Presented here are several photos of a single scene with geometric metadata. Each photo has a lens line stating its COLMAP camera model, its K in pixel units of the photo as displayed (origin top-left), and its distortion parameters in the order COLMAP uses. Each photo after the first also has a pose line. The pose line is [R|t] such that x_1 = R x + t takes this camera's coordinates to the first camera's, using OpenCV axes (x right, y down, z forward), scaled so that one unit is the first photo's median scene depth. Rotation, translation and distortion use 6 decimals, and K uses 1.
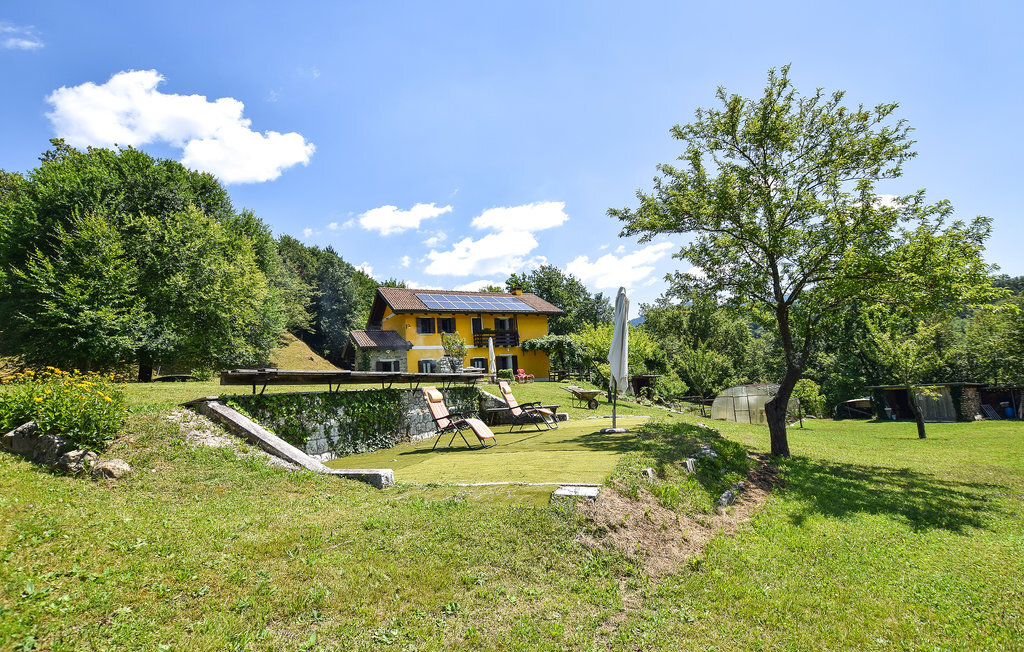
lens RADIAL K [[494.9, 0, 508.8], [0, 494.9, 322.2], [0, 0, 1]] dist [-0.001699, 0.000080]
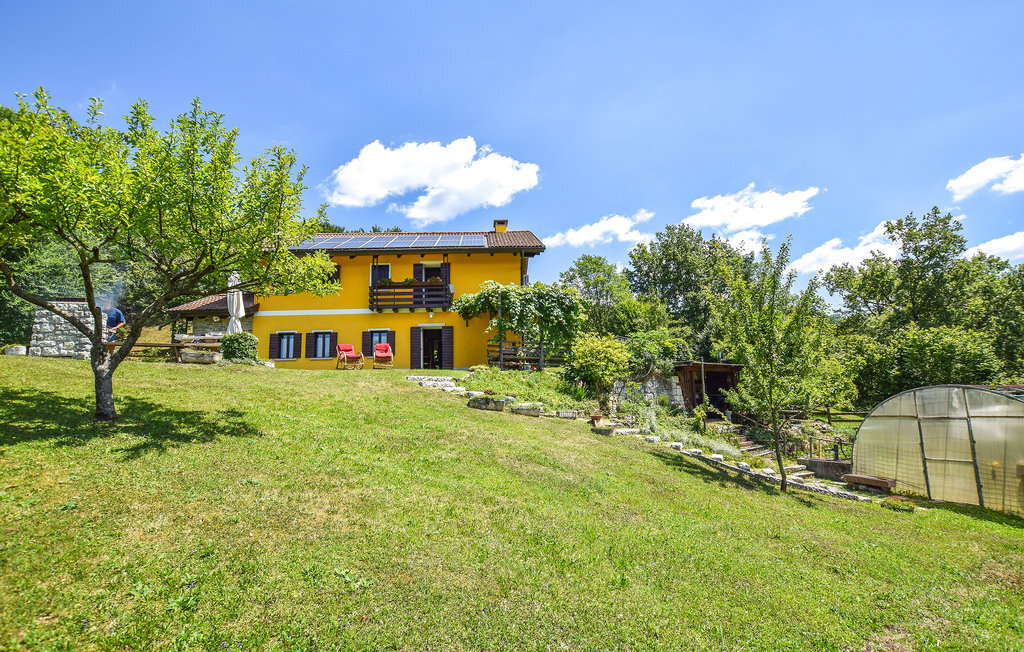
lens RADIAL K [[481.9, 0, 513.4], [0, 481.9, 303.0], [0, 0, 1]] dist [-0.030119, 0.000049]
pose [[0.903939, -0.055873, -0.423995, 0.343751], [0.030804, 0.997360, -0.065756, 0.087225], [0.426550, 0.046379, 0.903274, 0.585858]]
